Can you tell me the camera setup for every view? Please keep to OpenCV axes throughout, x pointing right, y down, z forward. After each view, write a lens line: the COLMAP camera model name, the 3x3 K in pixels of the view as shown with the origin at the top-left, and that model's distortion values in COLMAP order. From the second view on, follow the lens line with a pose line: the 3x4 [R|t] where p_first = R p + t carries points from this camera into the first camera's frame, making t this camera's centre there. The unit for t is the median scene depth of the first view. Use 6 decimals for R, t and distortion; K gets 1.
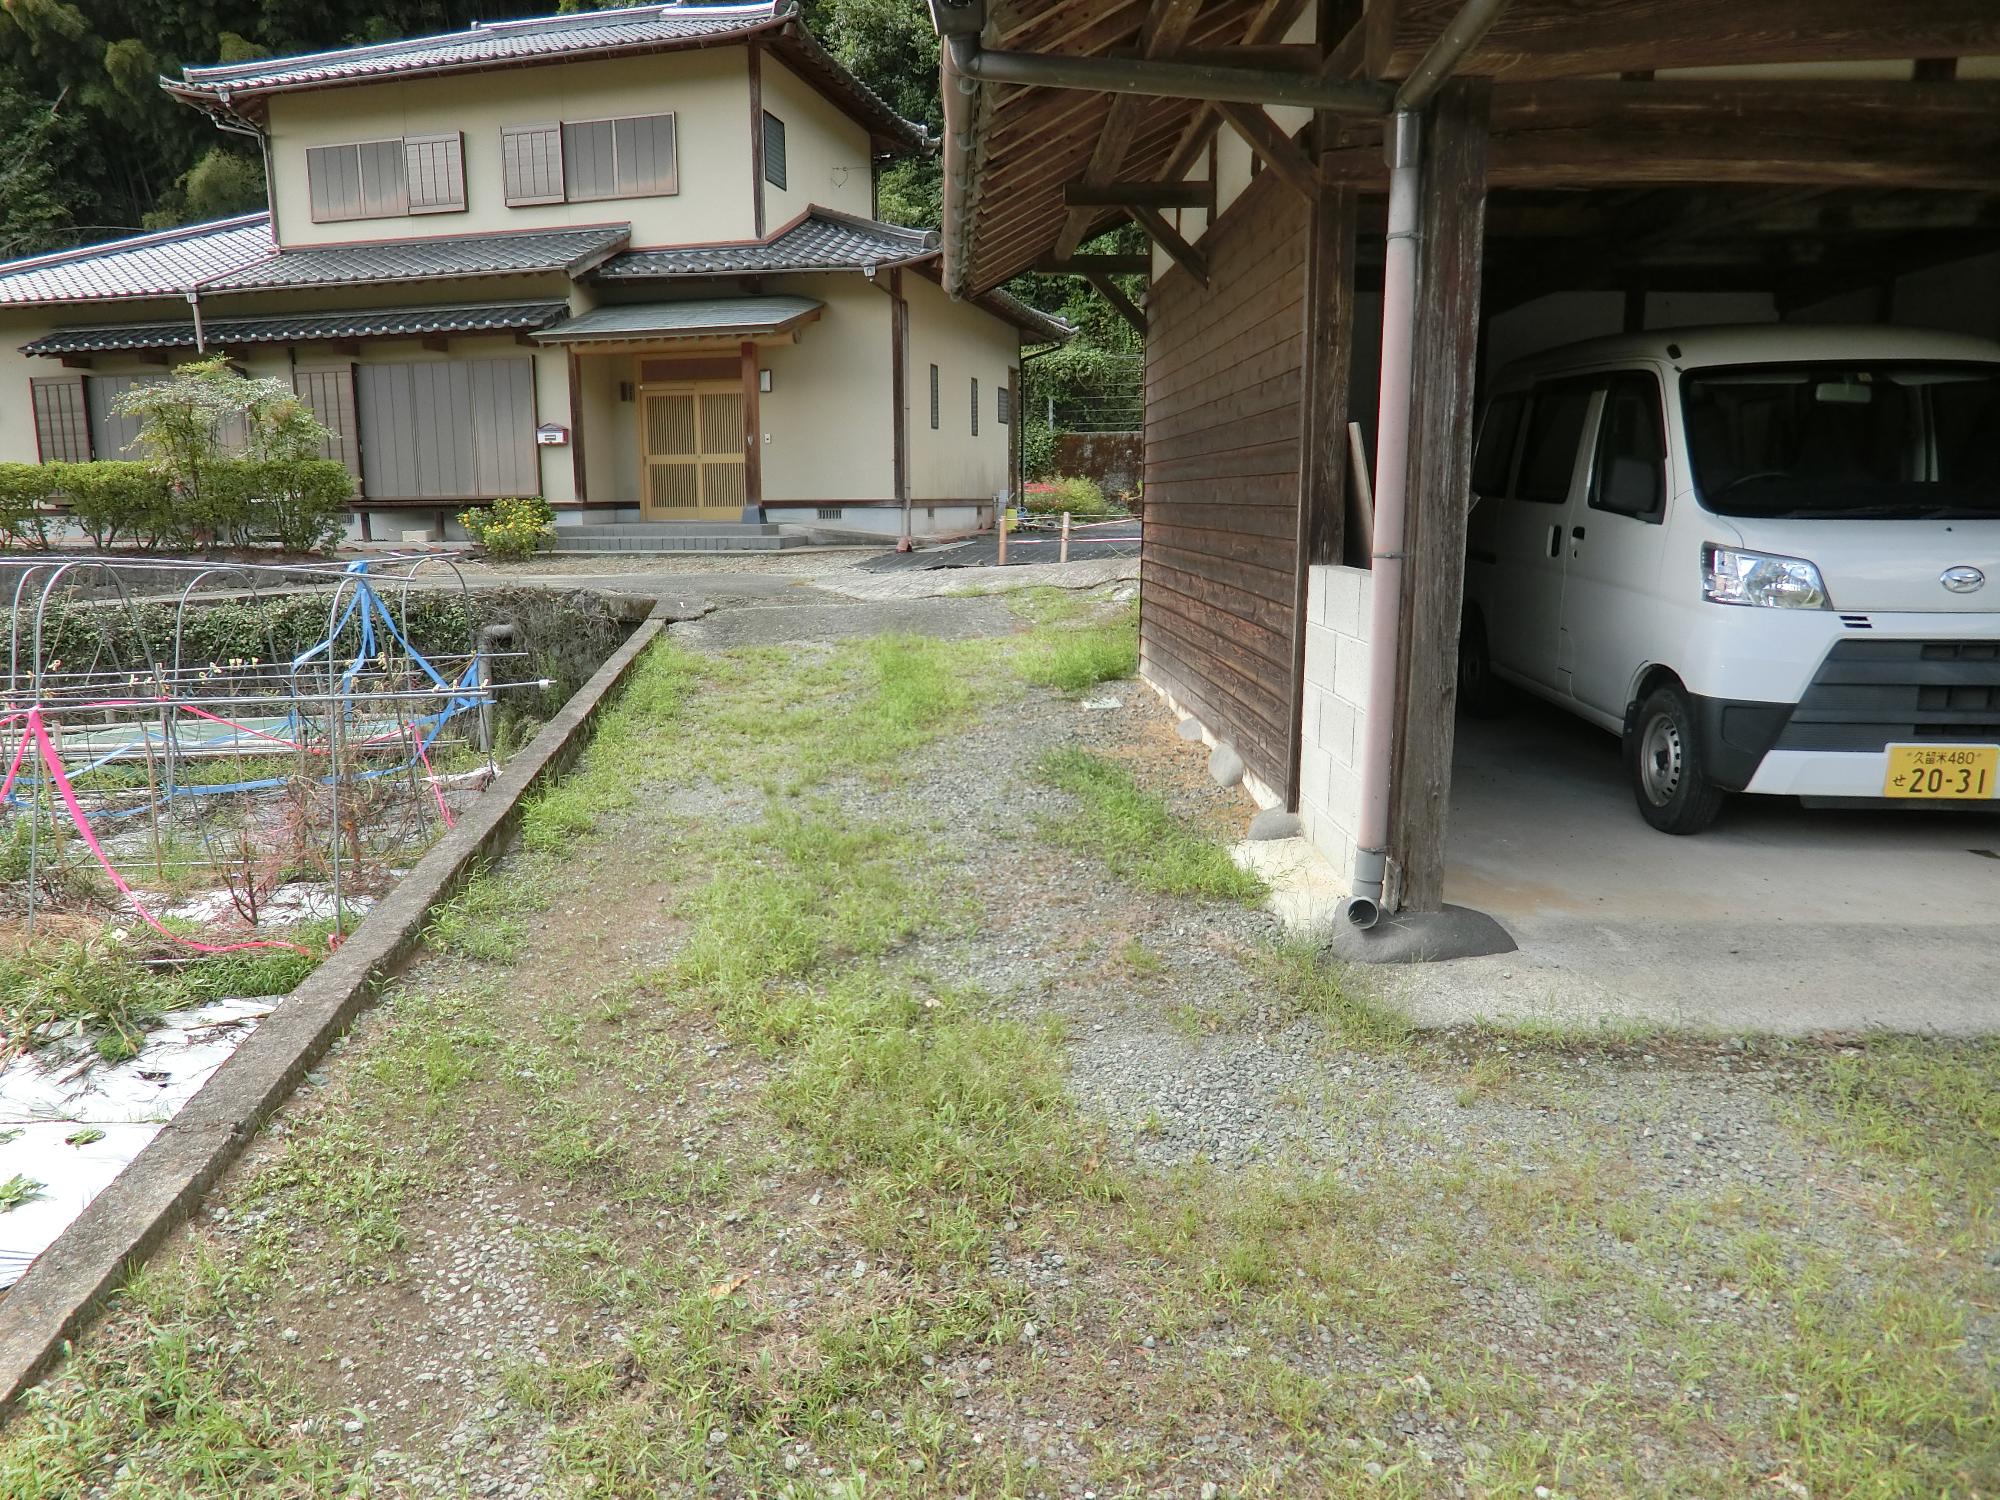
lens RADIAL K [[1411.0, 0, 993.0], [0, 1411.0, 754.4], [0, 0, 1]] dist [-0.008196, -0.006039]
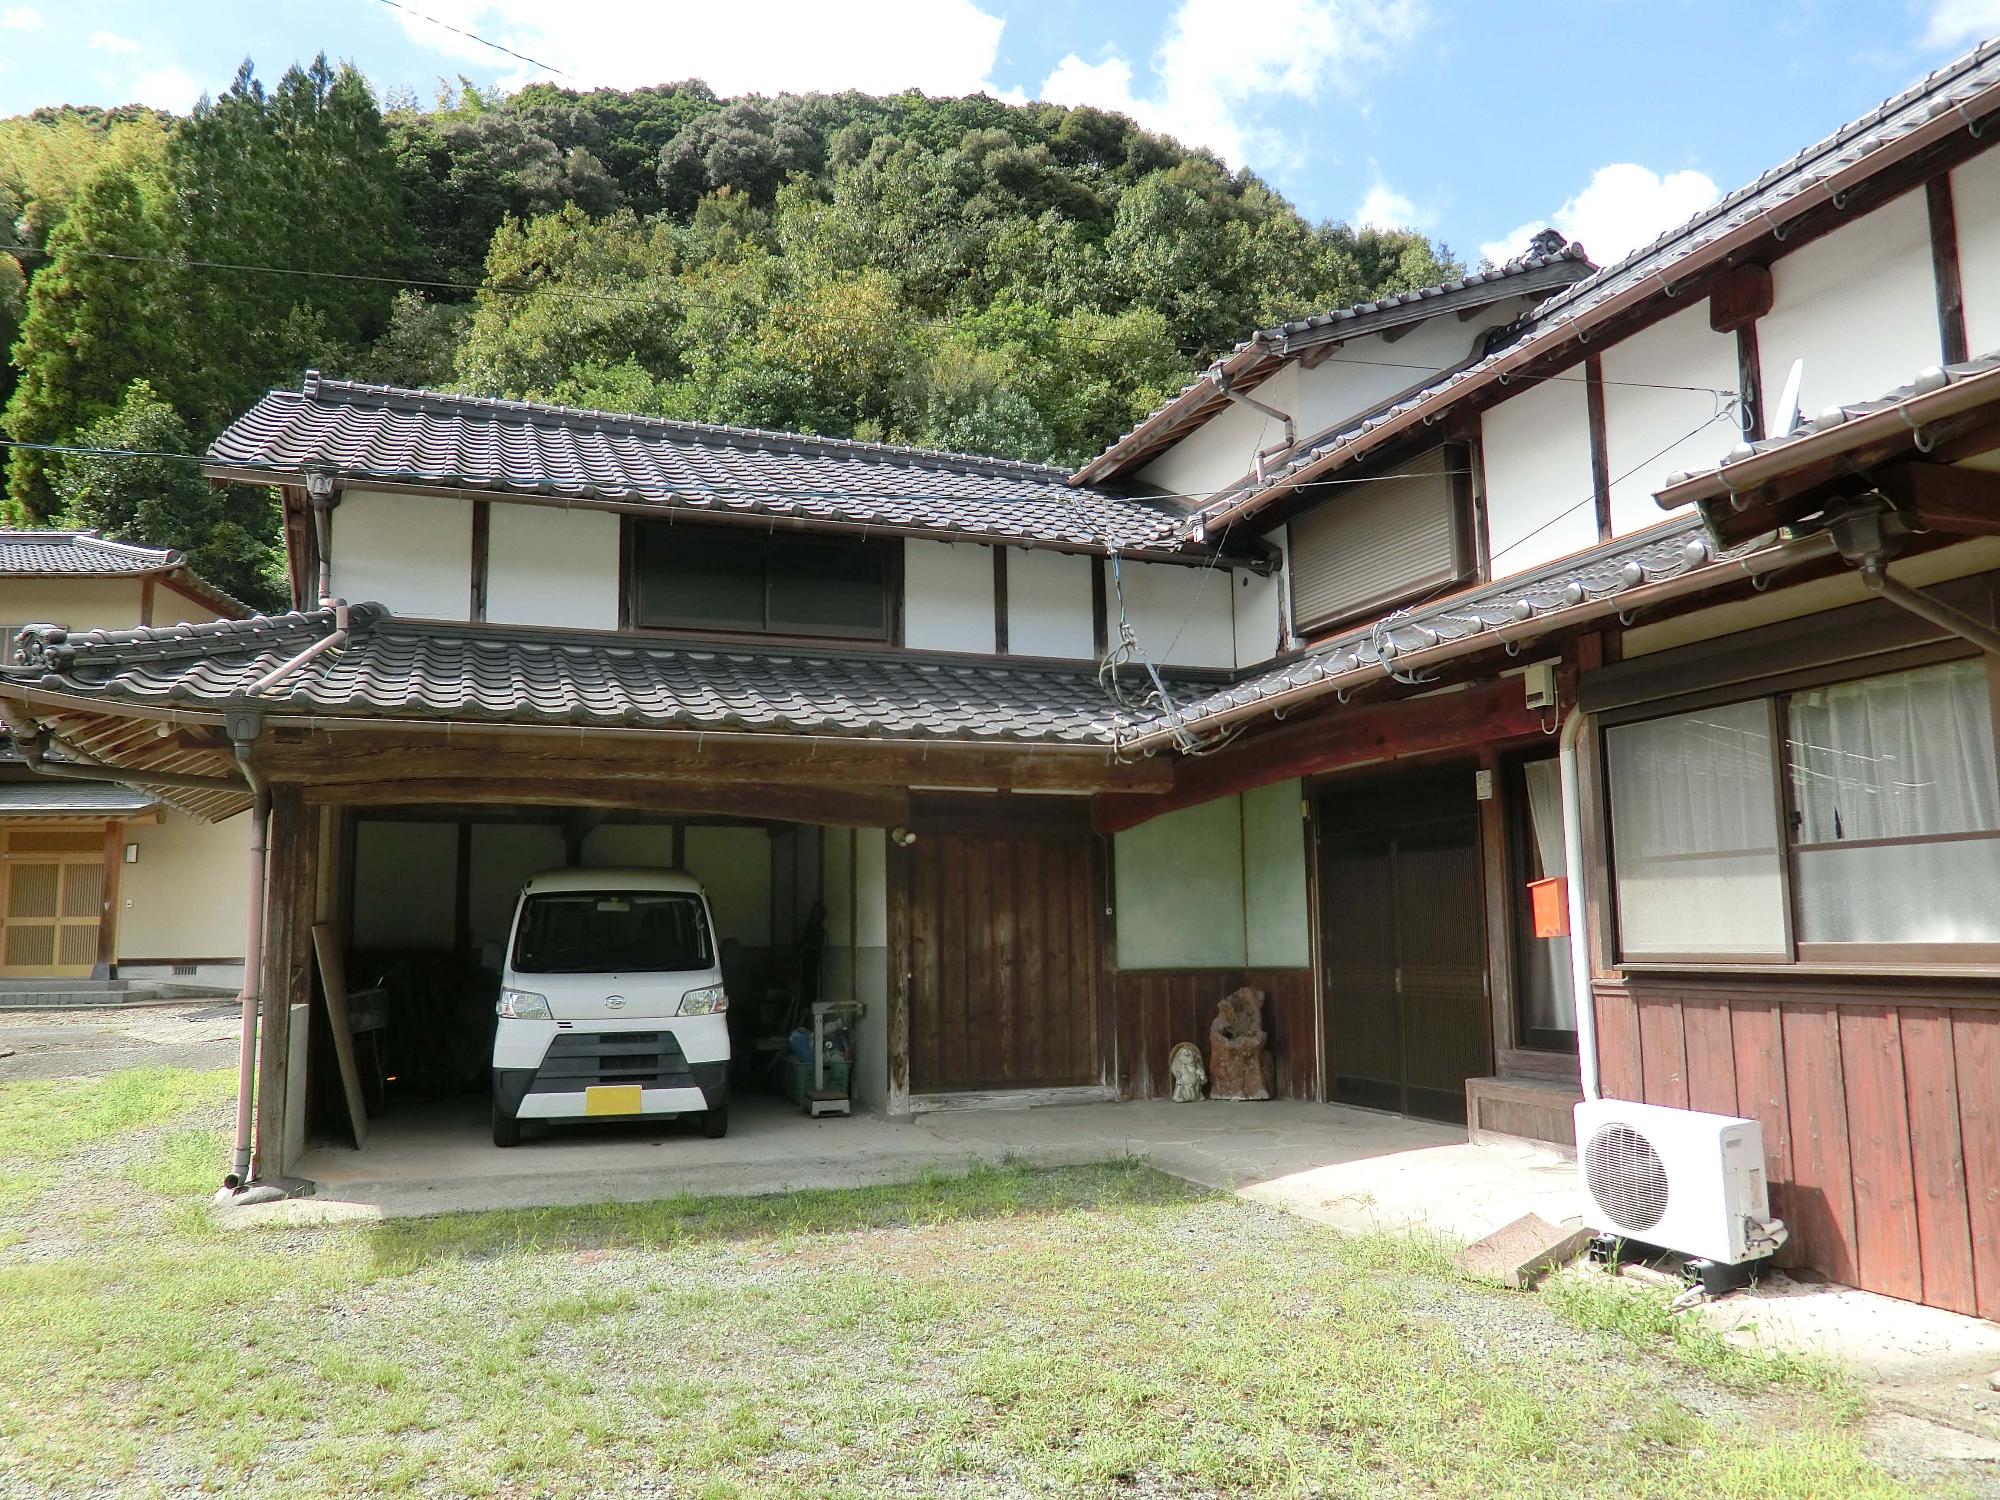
lens RADIAL K [[1411.0, 0, 1002.2], [0, 1411.0, 760.7], [0, 0, 1]] dist [-0.008196, -0.006039]
pose [[0.943841, 0.031100, 0.328933, 0.124137], [0.069994, 0.954143, -0.291052, 0.040130], [-0.322901, 0.297730, 0.898383, -0.256525]]
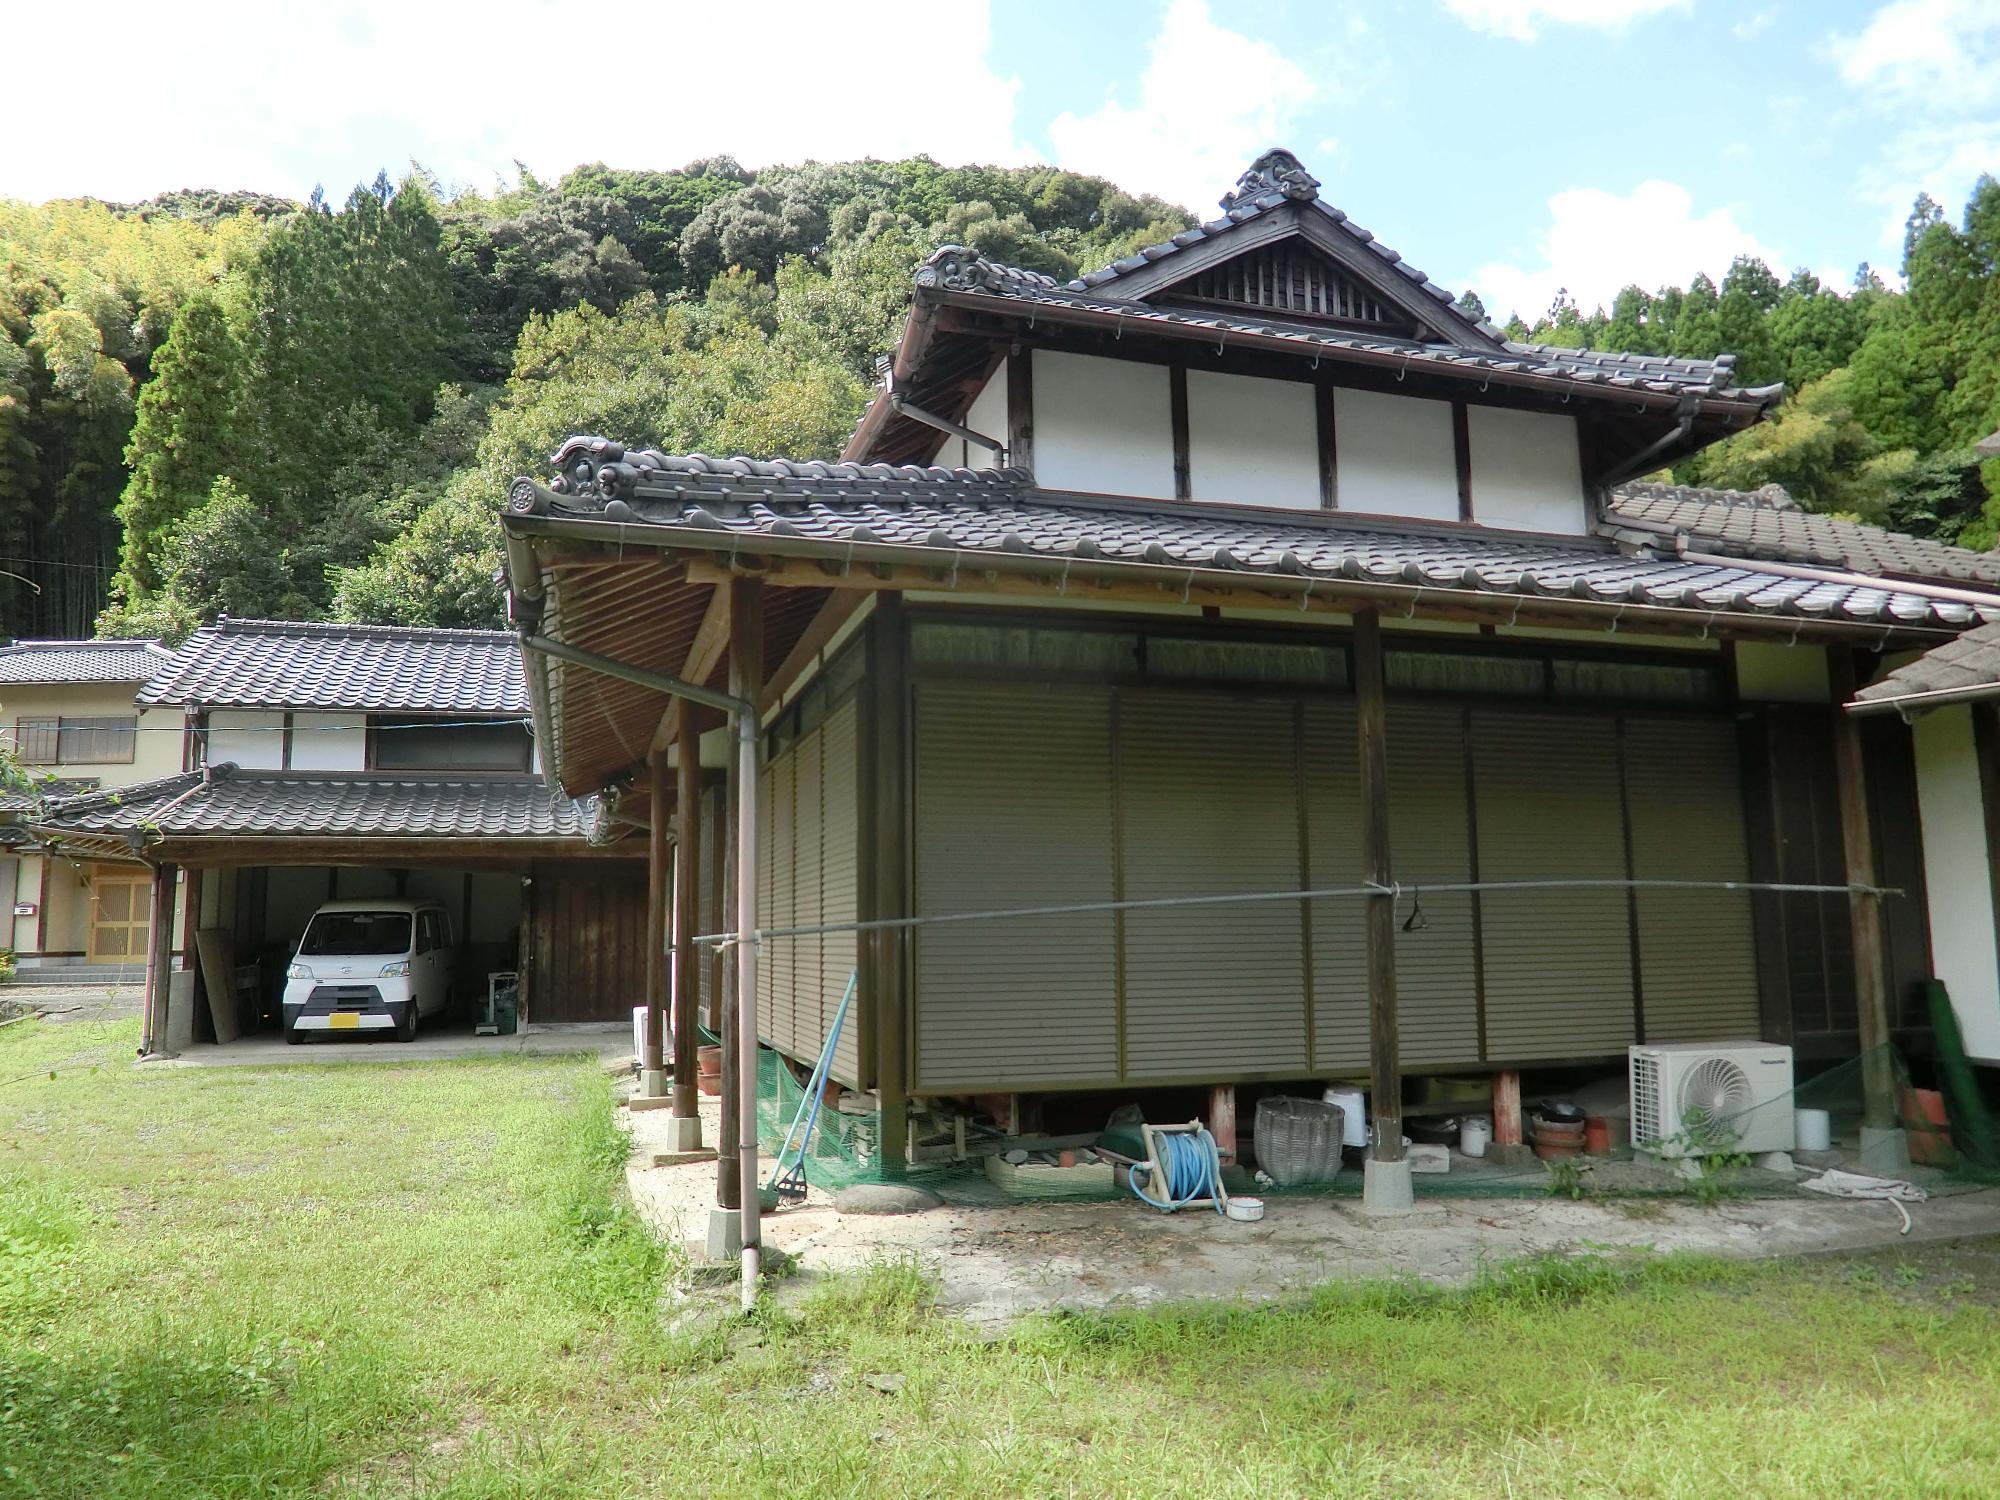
lens RADIAL K [[1411.0, 0, 997.9], [0, 1411.0, 756.0], [0, 0, 1]] dist [-0.008196, -0.006039]
pose [[0.966830, 0.020829, 0.254570, 0.332224], [0.057199, 0.953701, -0.295267, 0.131724], [-0.248934, 0.300034, 0.920875, -0.752261]]
